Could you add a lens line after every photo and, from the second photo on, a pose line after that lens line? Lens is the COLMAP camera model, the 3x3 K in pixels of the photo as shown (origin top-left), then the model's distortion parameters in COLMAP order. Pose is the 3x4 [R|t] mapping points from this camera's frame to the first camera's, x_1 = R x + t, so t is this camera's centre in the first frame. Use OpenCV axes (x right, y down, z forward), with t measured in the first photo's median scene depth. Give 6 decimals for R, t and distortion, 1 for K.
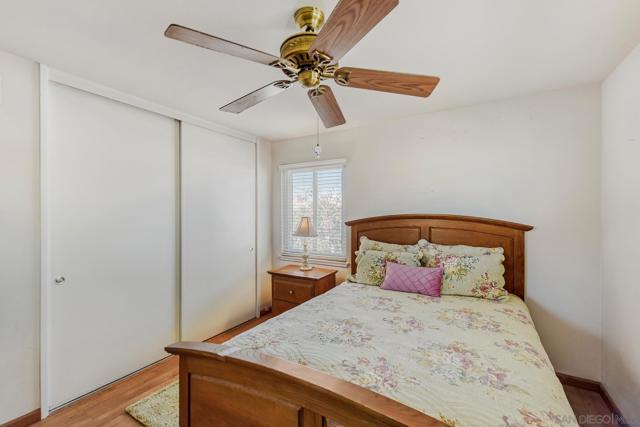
lens RADIAL K [[273.0, 0, 319.6], [0, 273.0, 213.8], [0, 0, 1]] dist [0.000952, 0.000016]
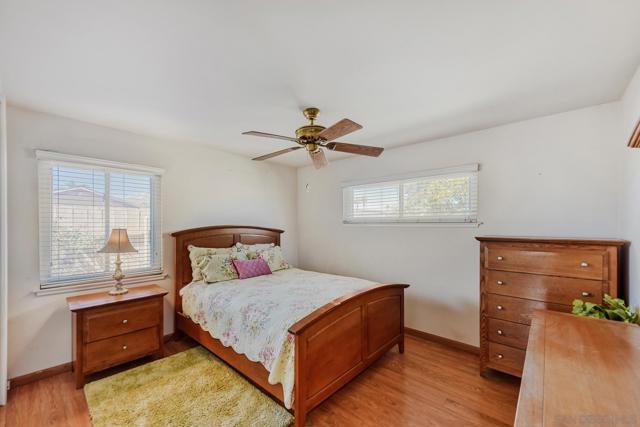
lens RADIAL K [[257.4, 0, 319.4], [0, 257.4, 219.0], [0, 0, 1]] dist [-0.001018, -0.000533]
pose [[0.195324, 0.013310, 0.980648, -0.750408], [-0.001698, 0.999911, -0.013233, -0.009940], [-0.980737, 0.000919, 0.195329, 0.280619]]
